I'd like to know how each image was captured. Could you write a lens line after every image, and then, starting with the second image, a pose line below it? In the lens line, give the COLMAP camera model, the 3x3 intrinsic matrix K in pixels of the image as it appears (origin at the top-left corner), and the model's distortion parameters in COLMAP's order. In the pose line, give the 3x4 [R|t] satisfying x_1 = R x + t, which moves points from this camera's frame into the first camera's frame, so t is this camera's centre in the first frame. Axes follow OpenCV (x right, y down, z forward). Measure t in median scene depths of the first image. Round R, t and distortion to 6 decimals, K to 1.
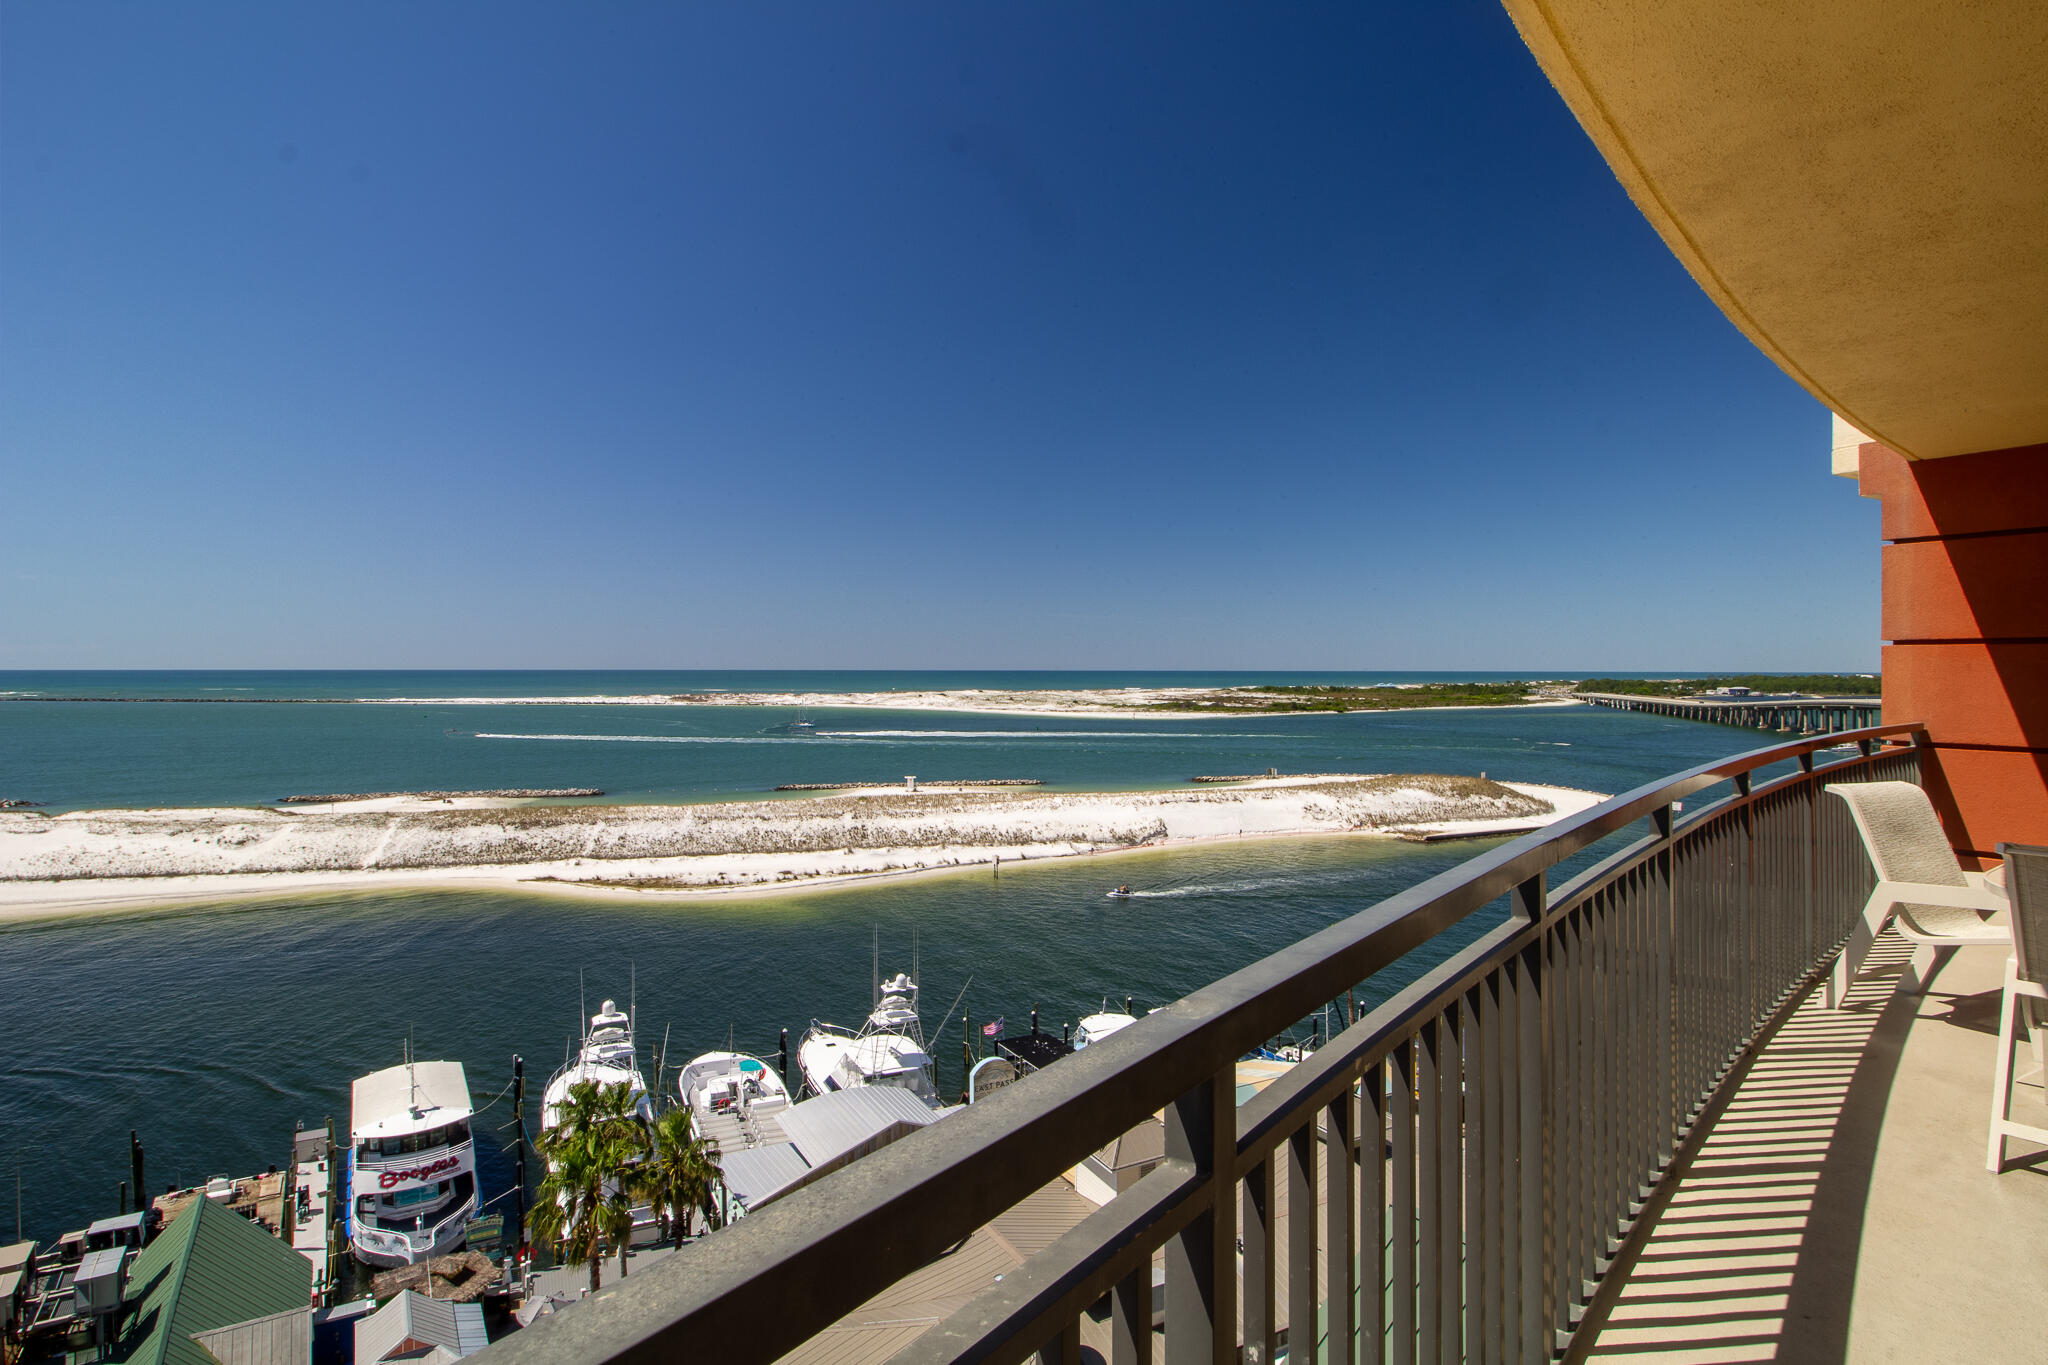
lens RADIAL K [[1093.0, 0, 1023.2], [0, 1093.0, 677.5], [0, 0, 1]] dist [0.005579, -0.014732]
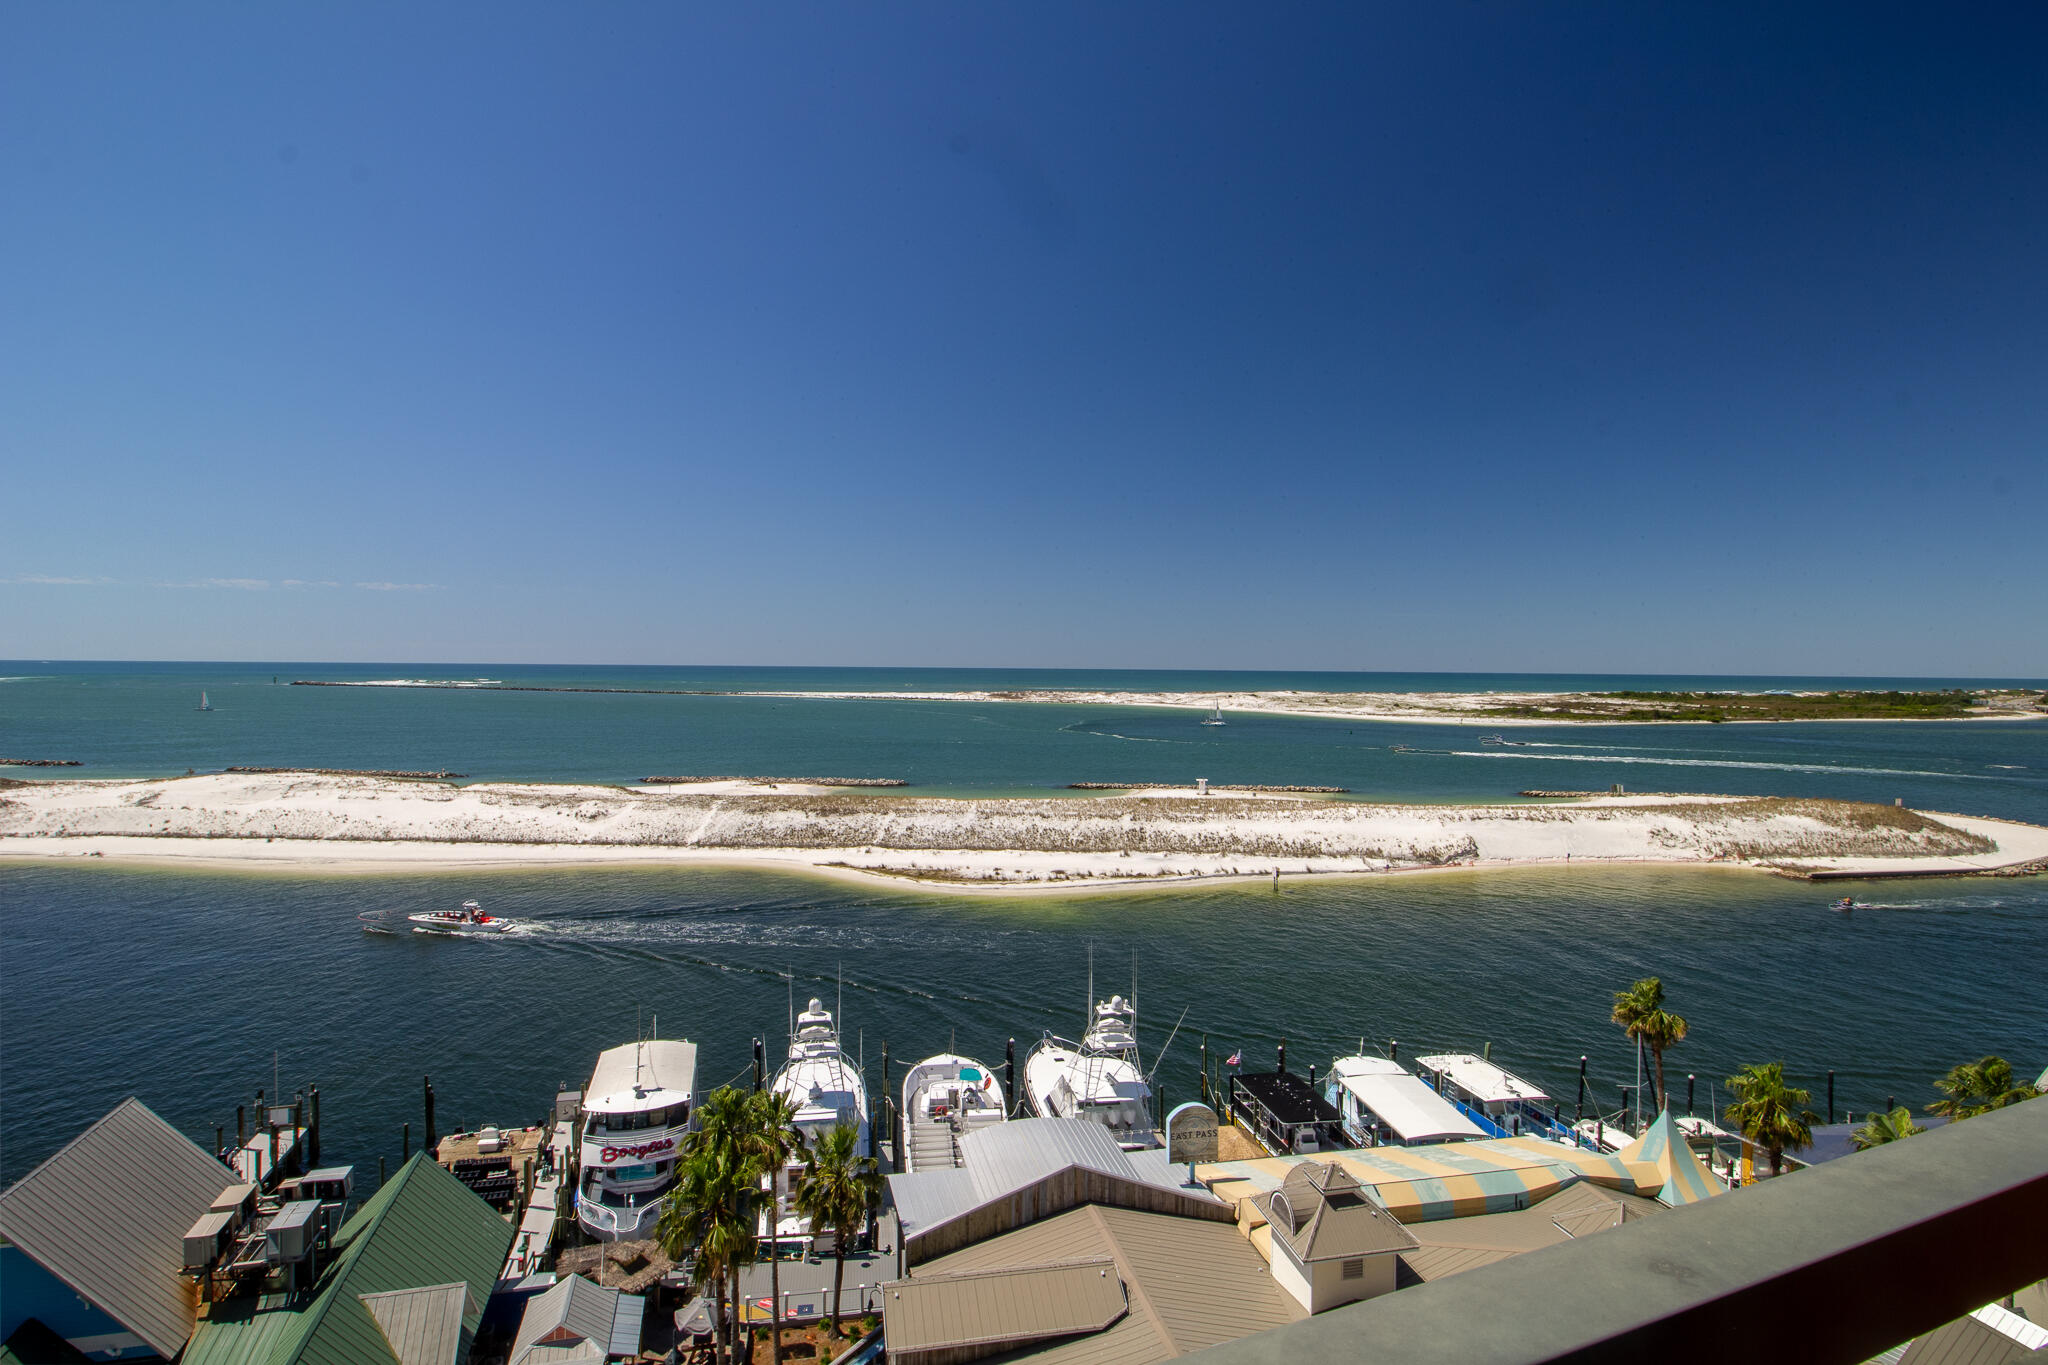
lens RADIAL K [[1091.7, 0, 1021.2], [0, 1091.7, 671.5], [0, 0, 1]] dist [0.003071, -0.012535]
pose [[0.958903, 0.008671, -0.283601, 0.030801], [-0.010137, 0.999942, -0.003700, -0.000046], [0.283552, 0.006423, 0.958935, 0.036955]]
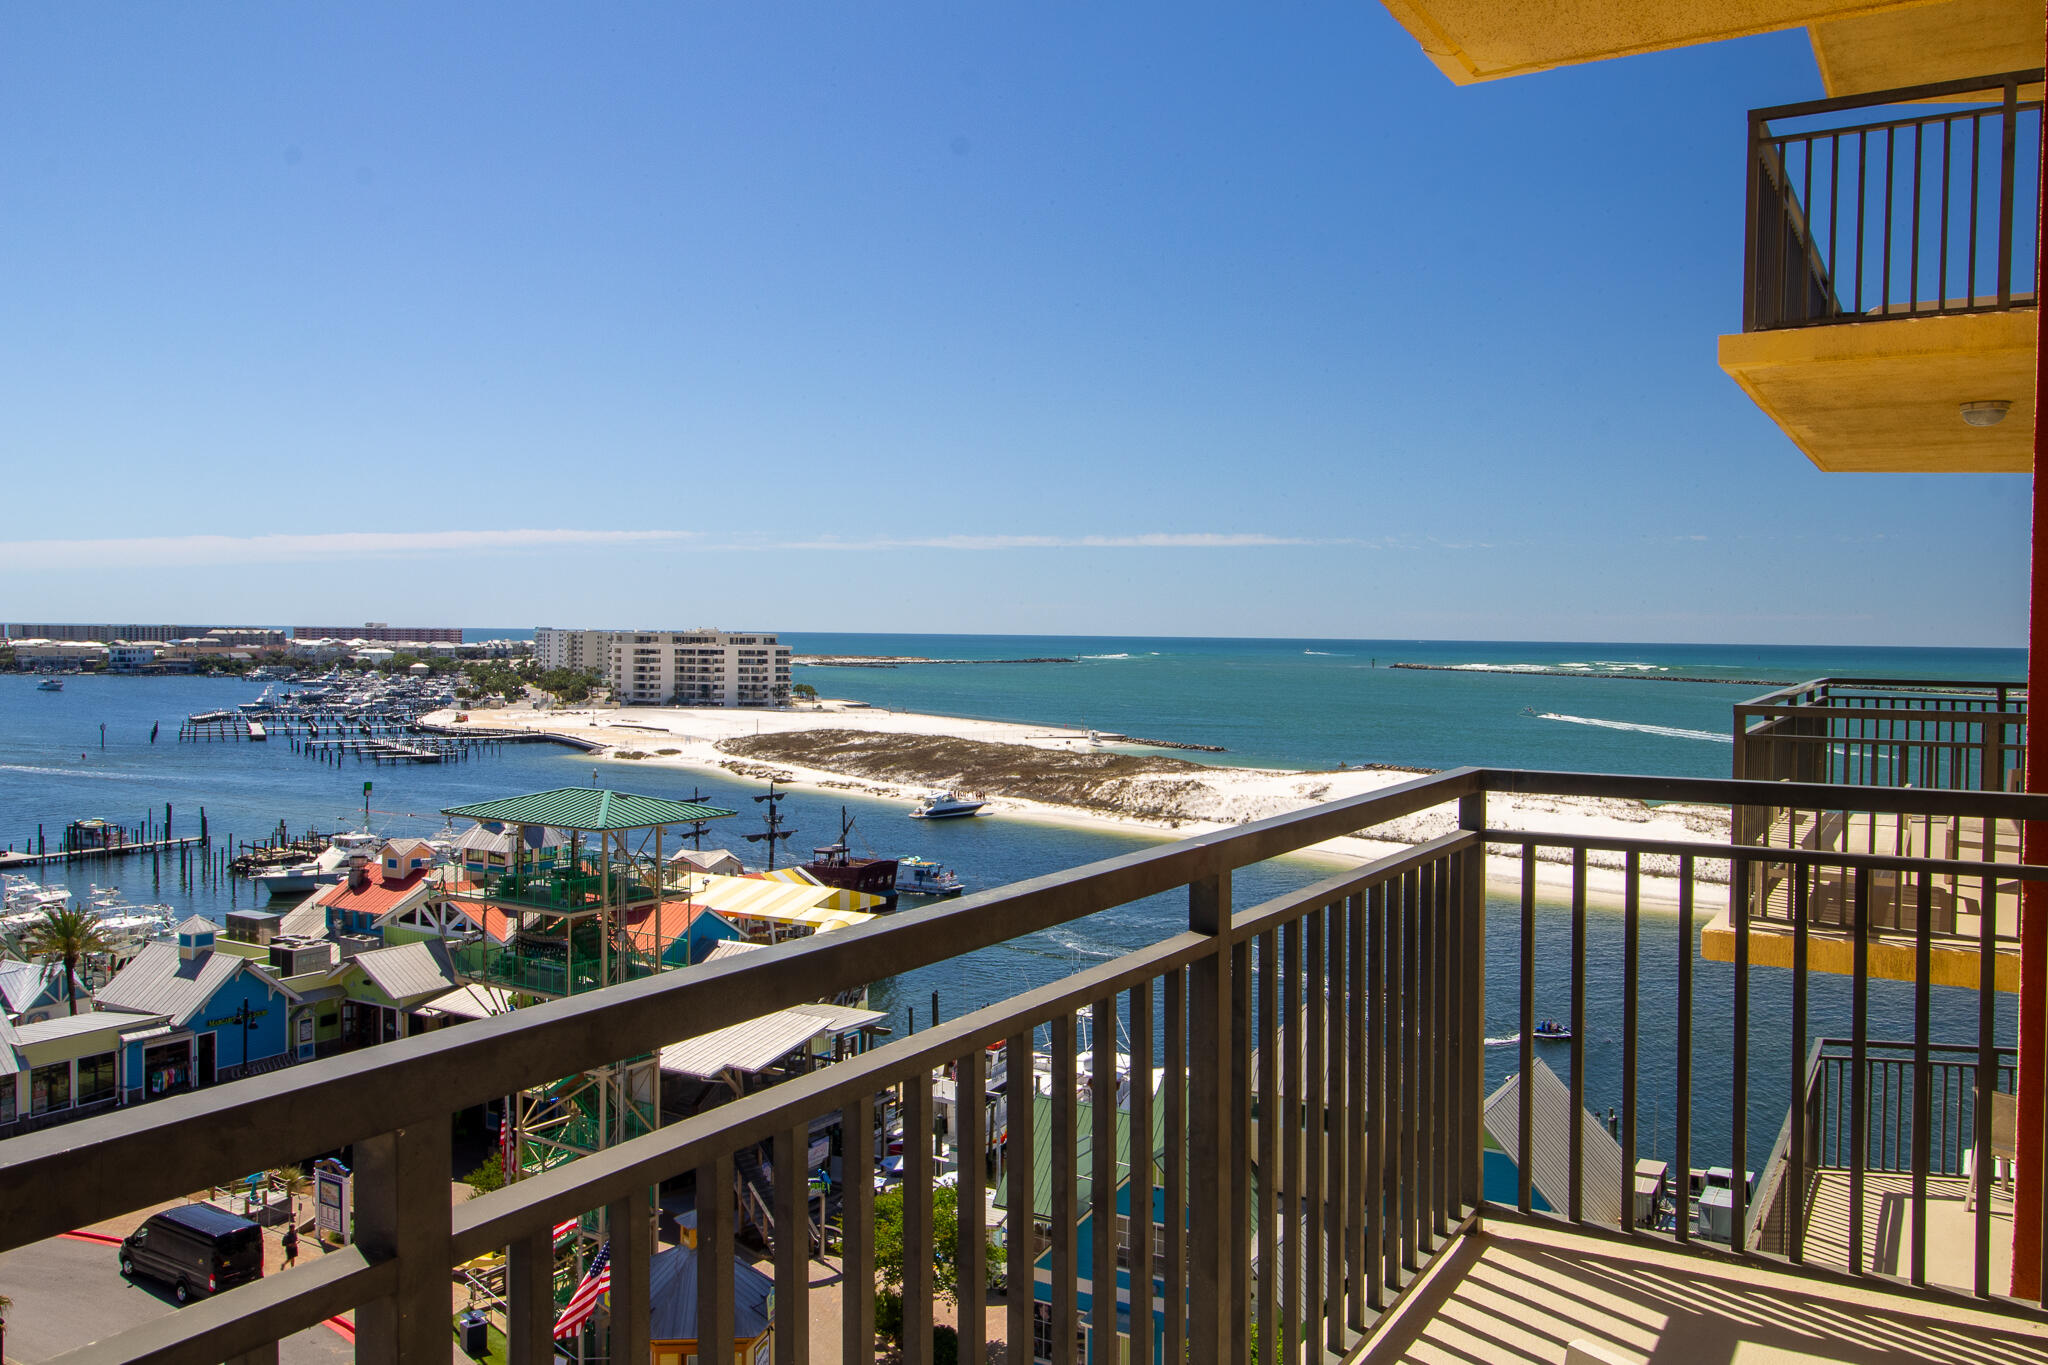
lens RADIAL K [[1609.5, 0, 1019.8], [0, 1609.5, 686.1], [0, 0, 1]] dist [0.024656, -0.006702]
pose [[0.457015, 0.034657, -0.888783, 0.051954], [-0.019861, 0.999389, 0.028758, 0.000721], [0.889237, 0.004509, 0.457425, -0.076623]]
